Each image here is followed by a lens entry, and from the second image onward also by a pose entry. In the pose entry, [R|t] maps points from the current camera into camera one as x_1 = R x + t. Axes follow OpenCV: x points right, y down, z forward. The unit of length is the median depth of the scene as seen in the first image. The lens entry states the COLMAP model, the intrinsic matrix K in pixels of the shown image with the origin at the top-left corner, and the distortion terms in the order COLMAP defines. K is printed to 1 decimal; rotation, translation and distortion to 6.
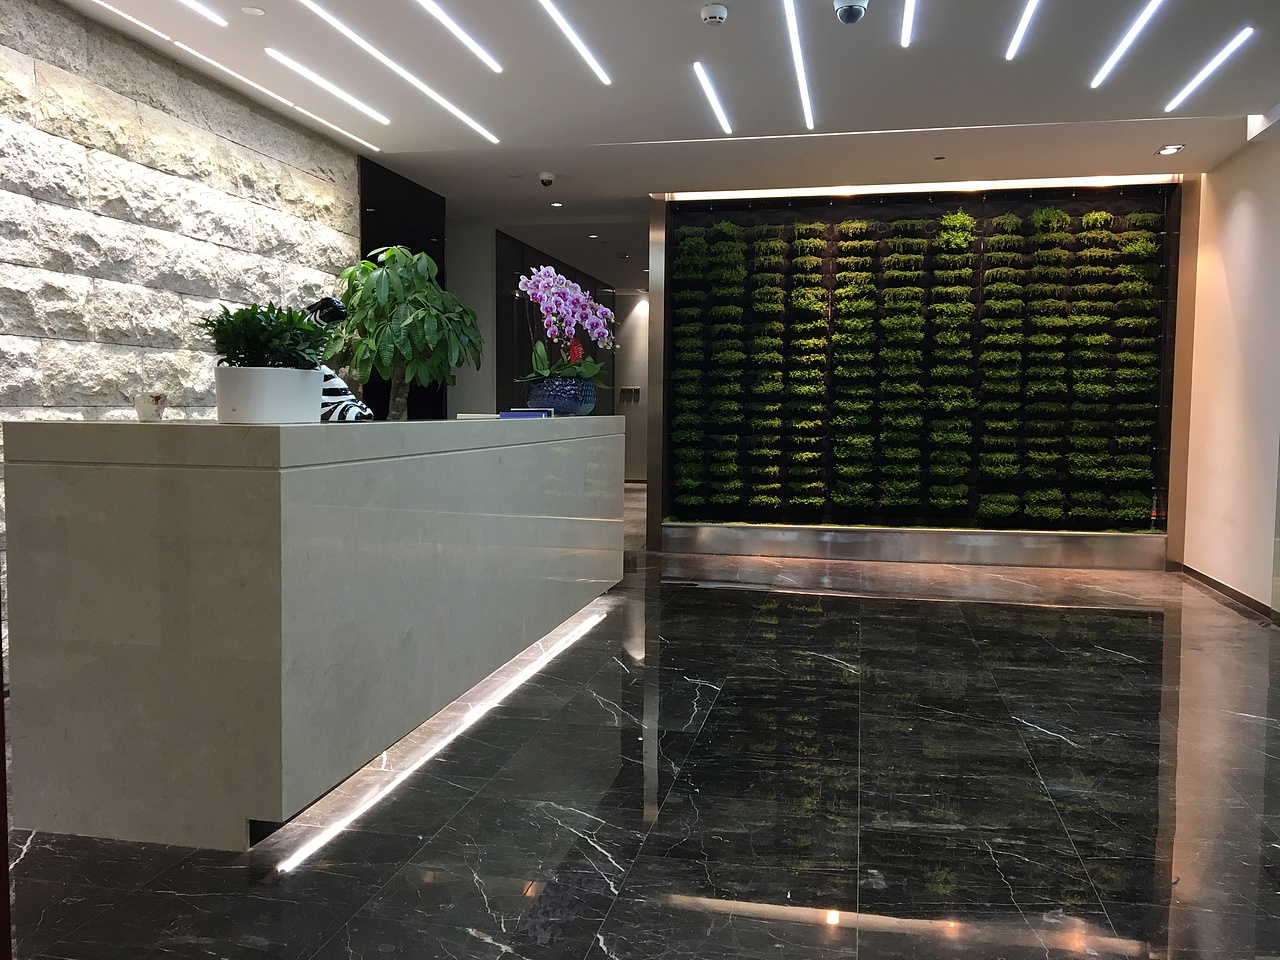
lens RADIAL K [[1083.6, 0, 635.1], [0, 1083.6, 475.9], [0, 0, 1]] dist [0.090933, -0.138080]
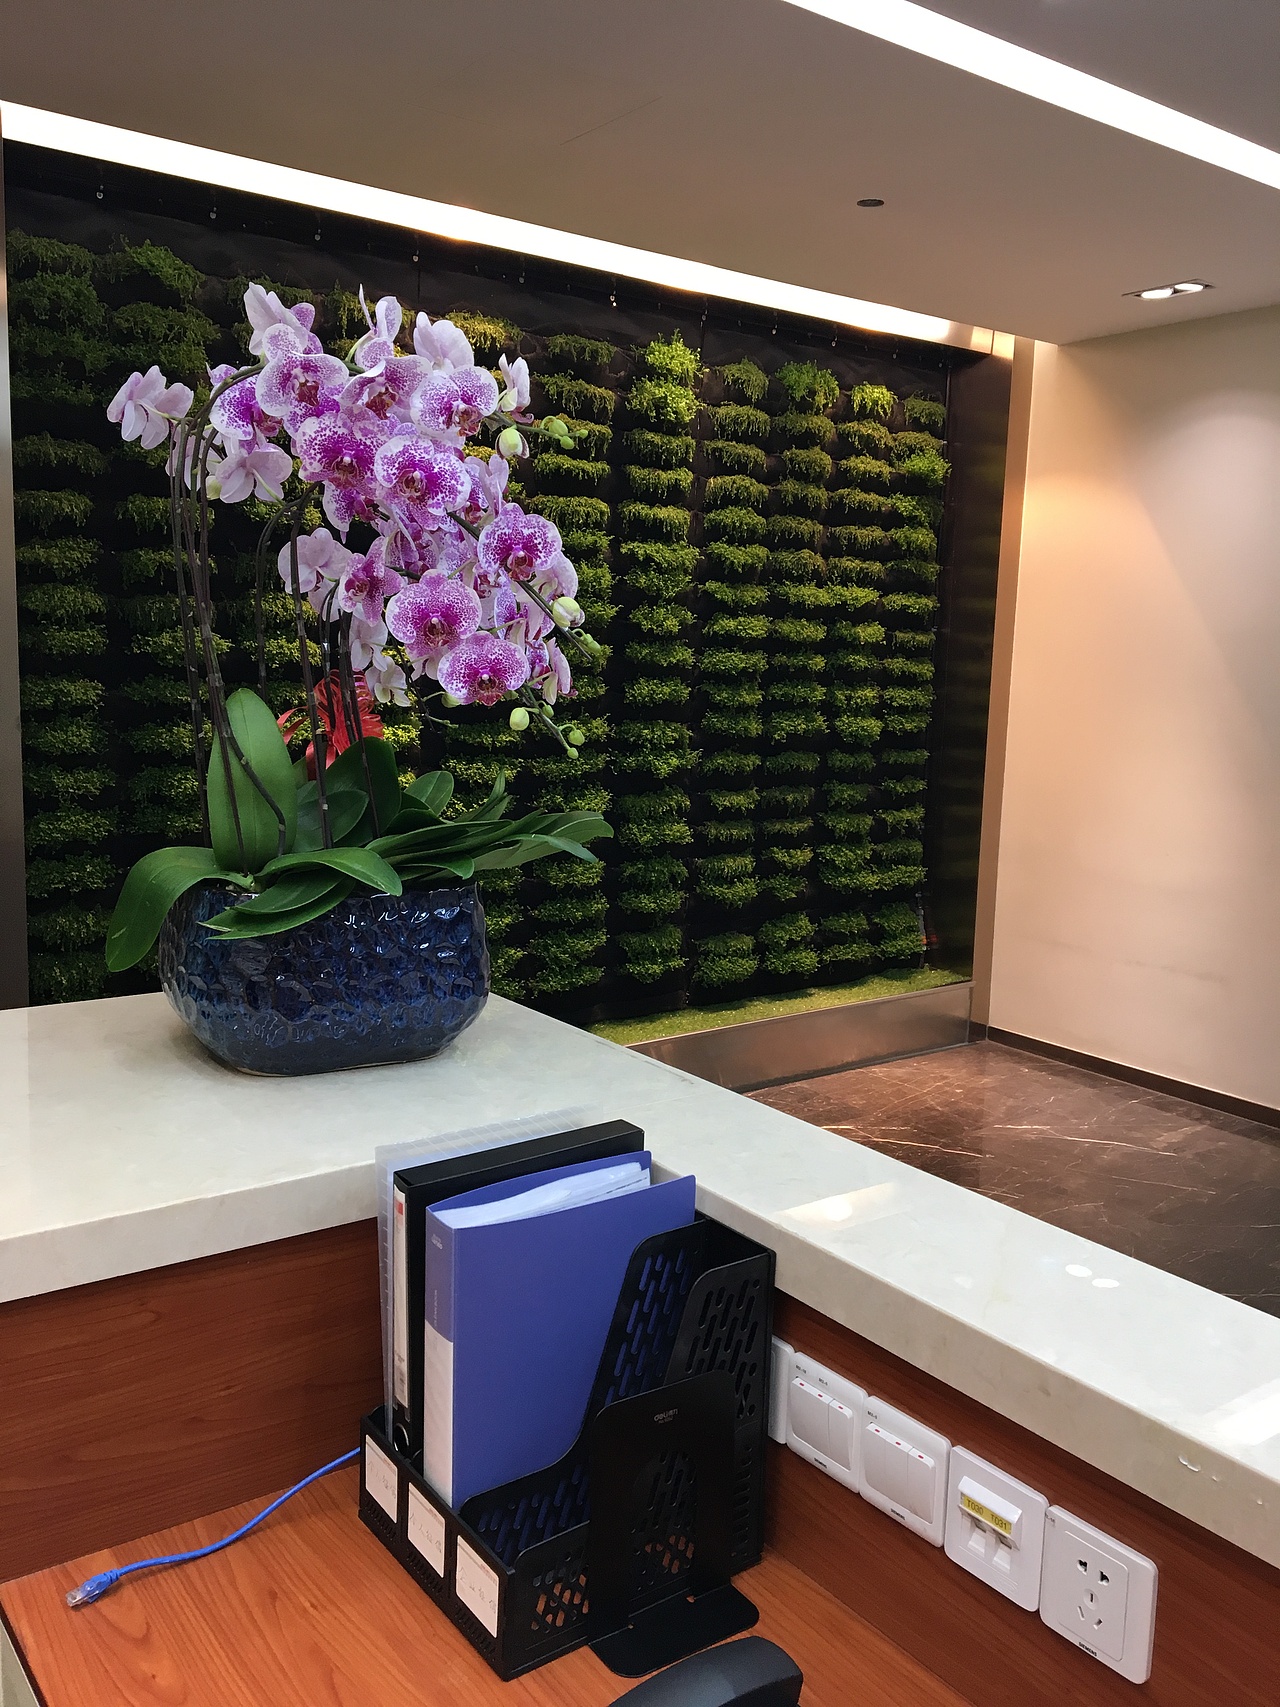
lens RADIAL K [[1445.0, 0, 646.1], [0, 1445.0, 869.3], [0, 0, 1]] dist [0.090933, -0.138080]
pose [[0.661315, -0.100751, 0.743312, -0.187161], [0.033169, 0.993897, 0.105206, -0.087820], [-0.749375, -0.044919, 0.660621, 0.606697]]
